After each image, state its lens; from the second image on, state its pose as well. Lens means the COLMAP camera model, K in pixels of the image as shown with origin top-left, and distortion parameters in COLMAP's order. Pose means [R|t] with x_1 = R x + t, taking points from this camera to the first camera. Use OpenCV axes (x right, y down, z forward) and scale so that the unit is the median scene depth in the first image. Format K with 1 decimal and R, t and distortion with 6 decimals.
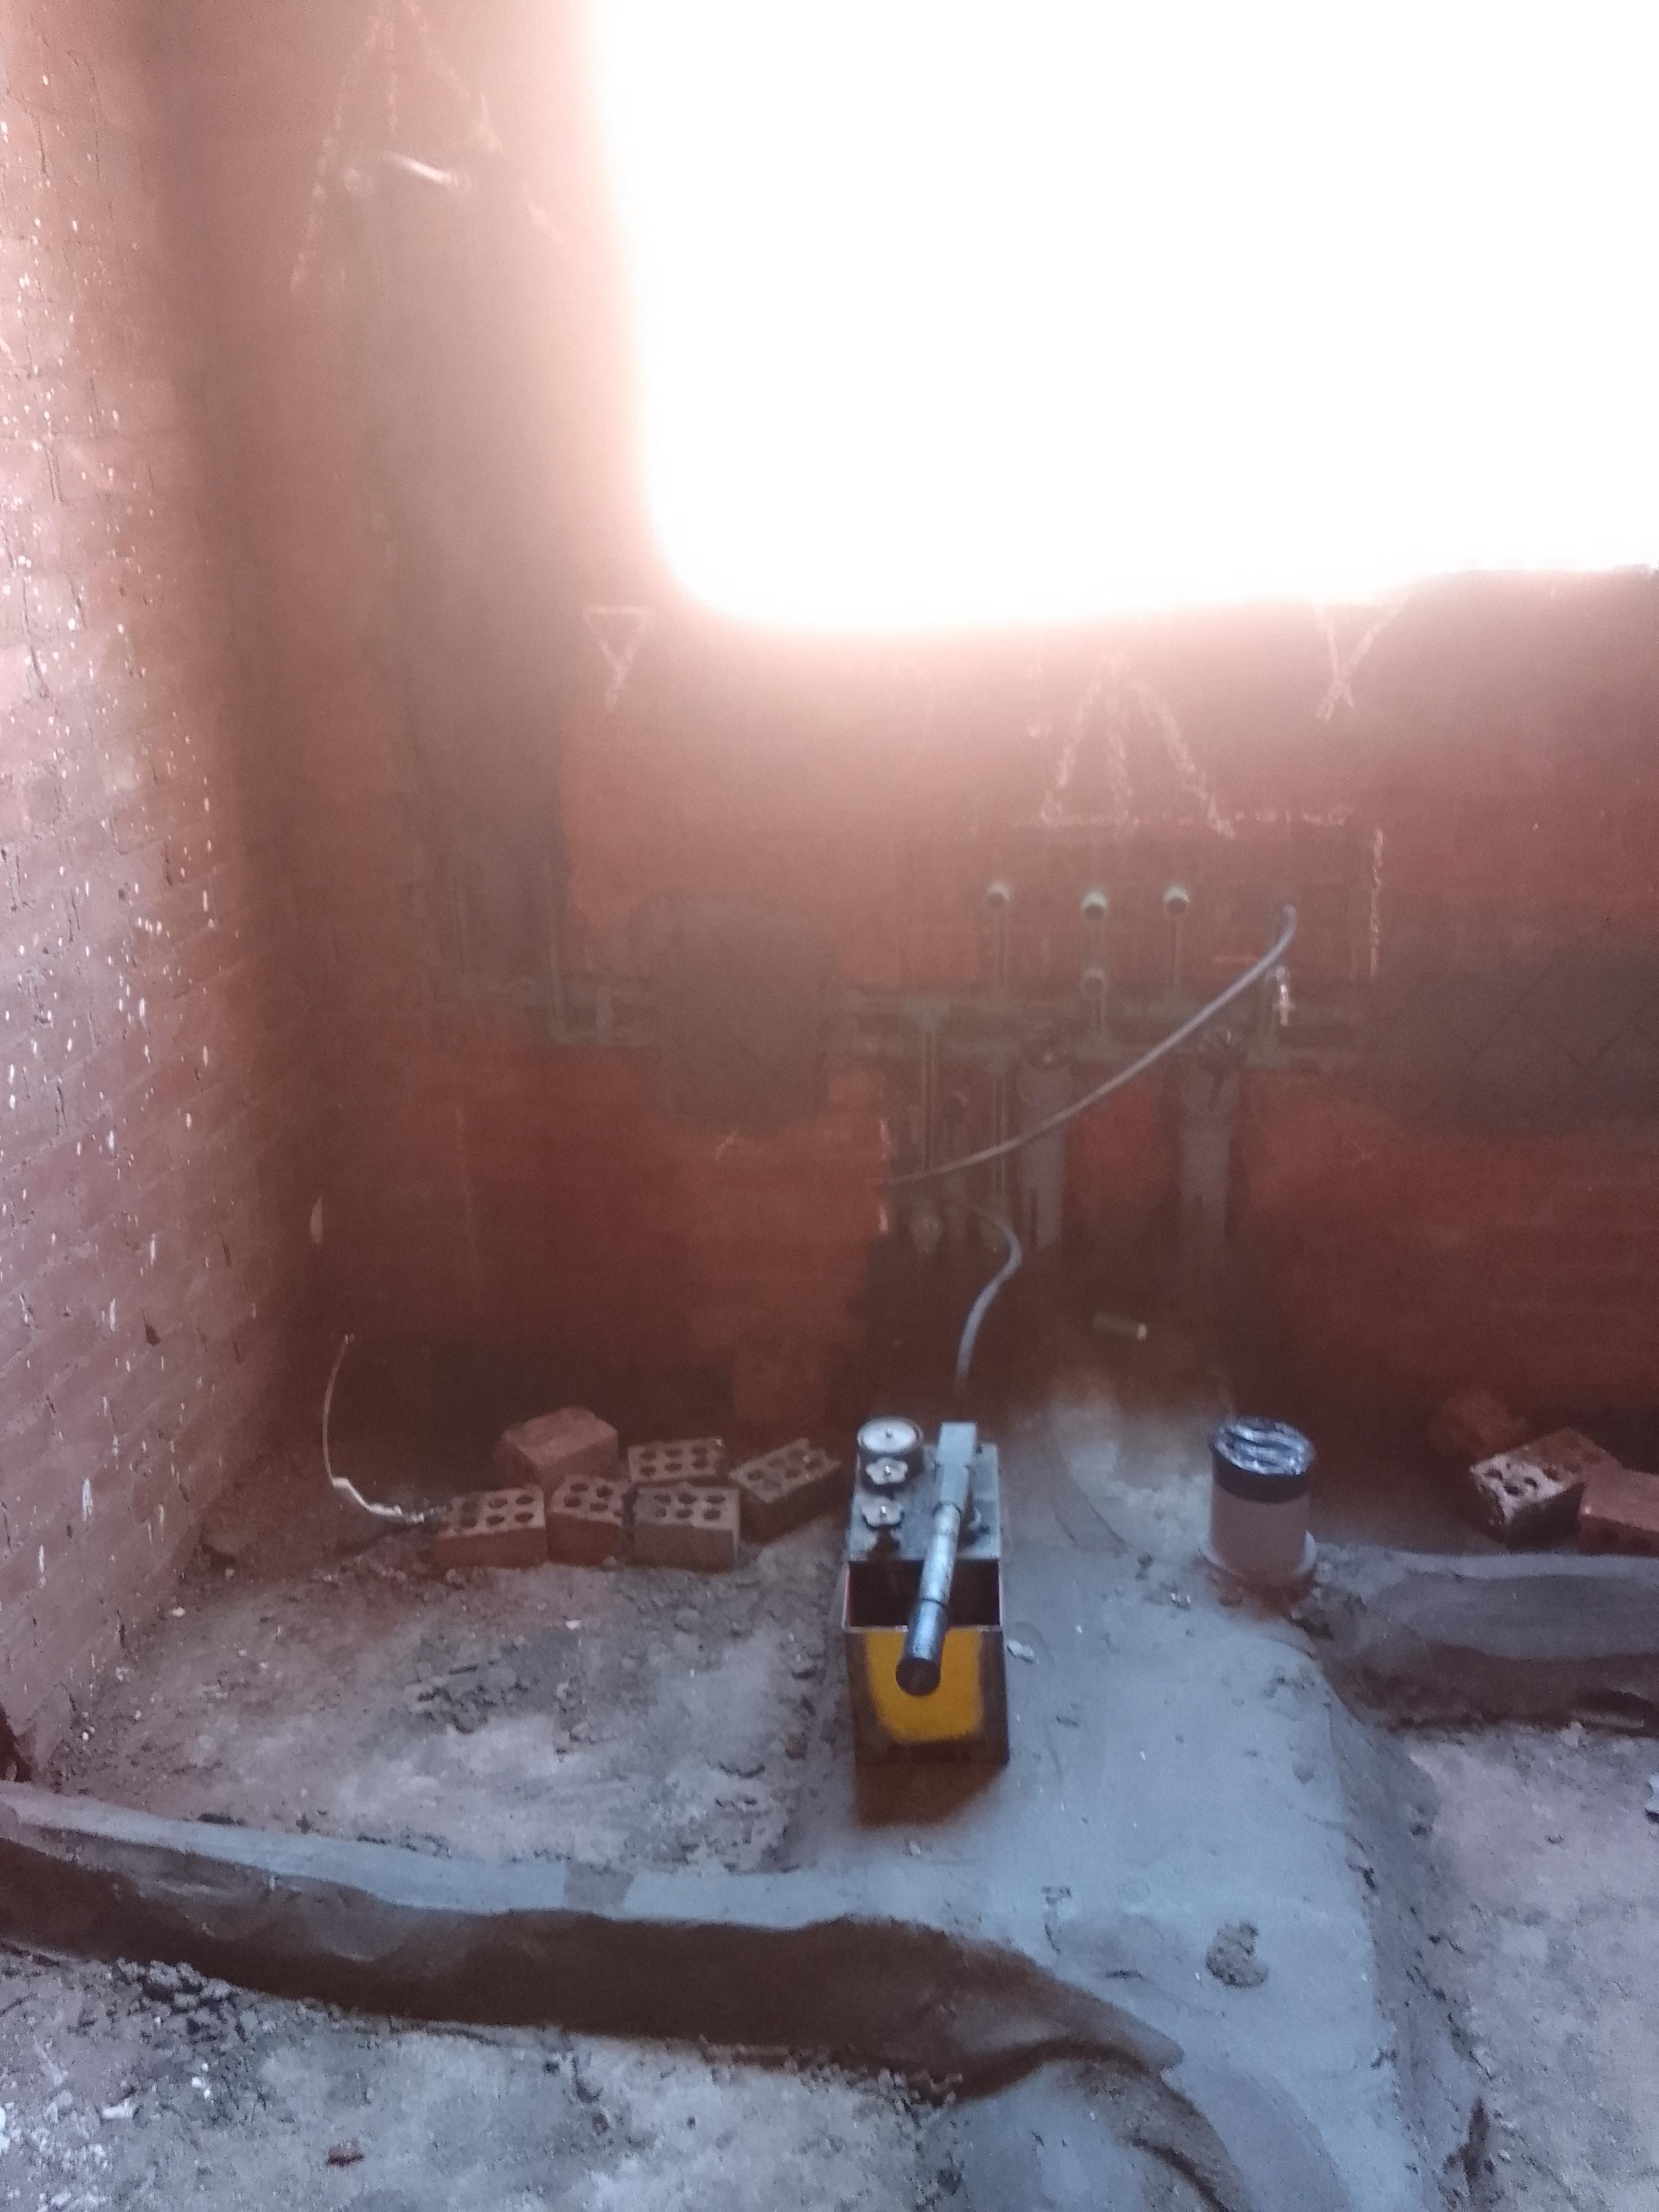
lens RADIAL K [[1744.1, 0, 829.5], [0, 1744.1, 1106.0], [0, 0, 1]] dist [0.093247, -0.088125]
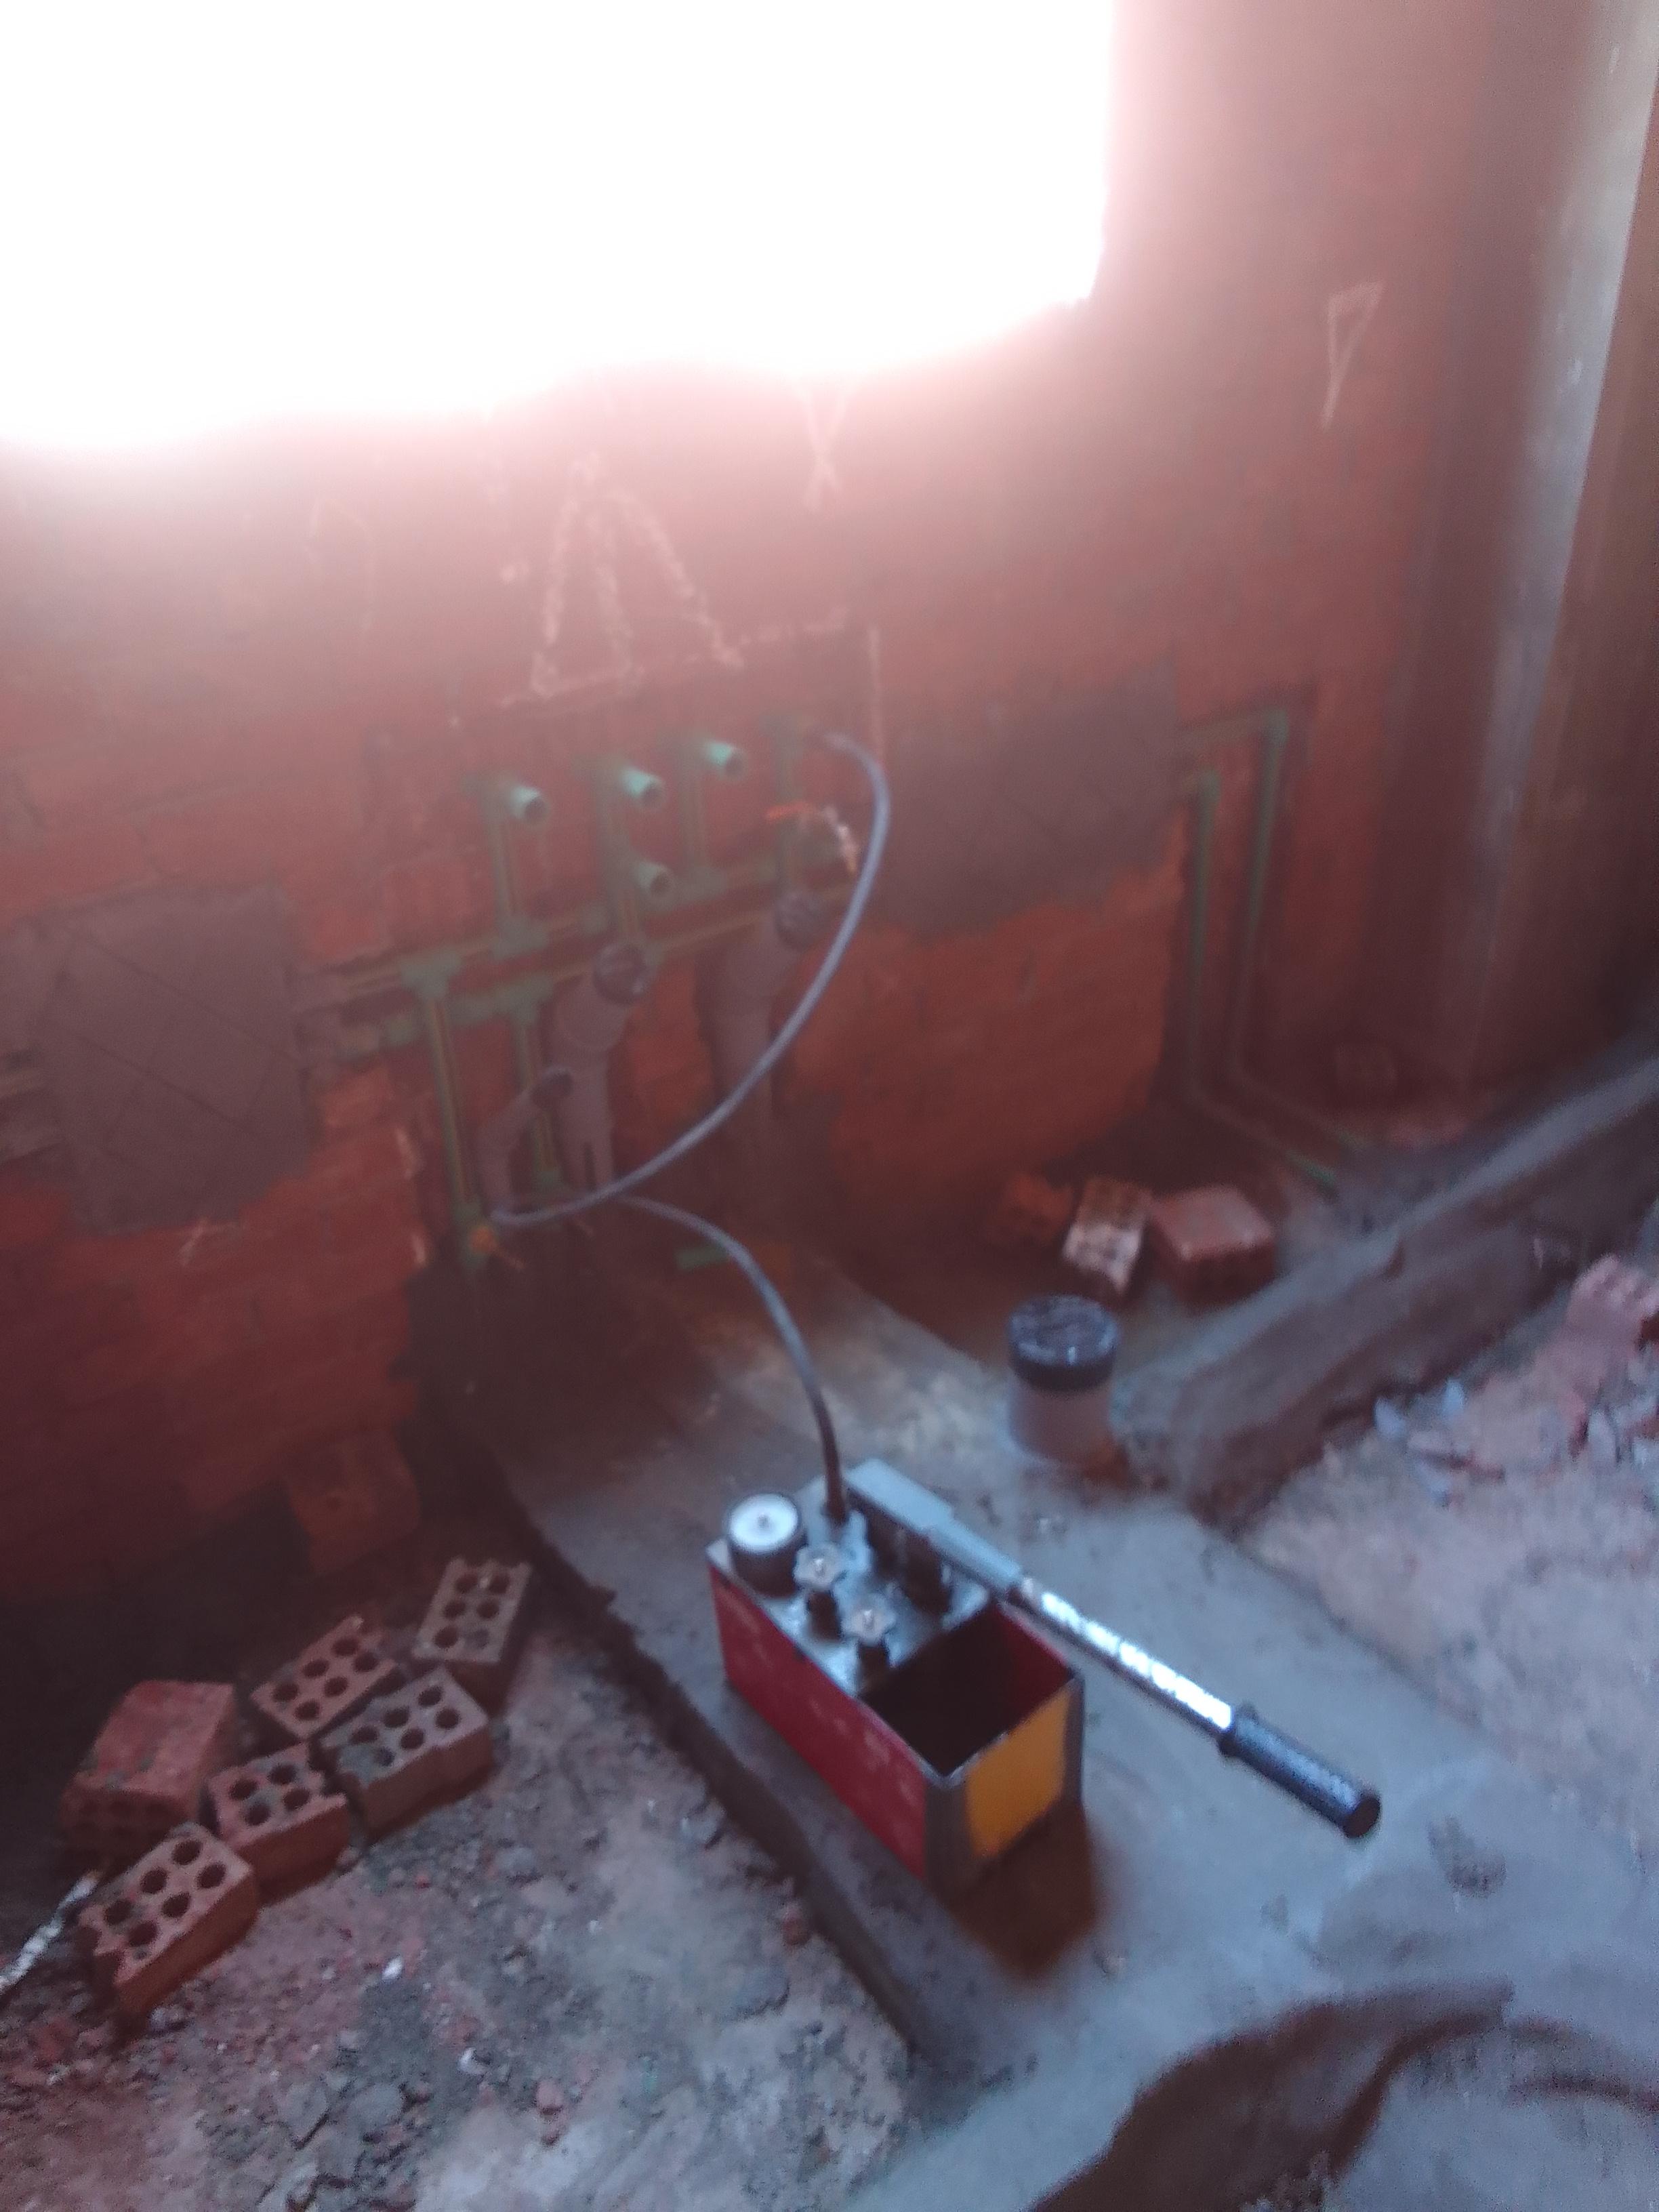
lens RADIAL K [[1749.2, 0, 829.5], [0, 1749.2, 1106.0], [0, 0, 1]] dist [0.067760, -0.091000]
pose [[0.731761, -0.340773, 0.590253, -0.302598], [0.253883, 0.939993, 0.227940, -0.138527], [-0.632510, -0.016942, 0.774367, 0.333157]]
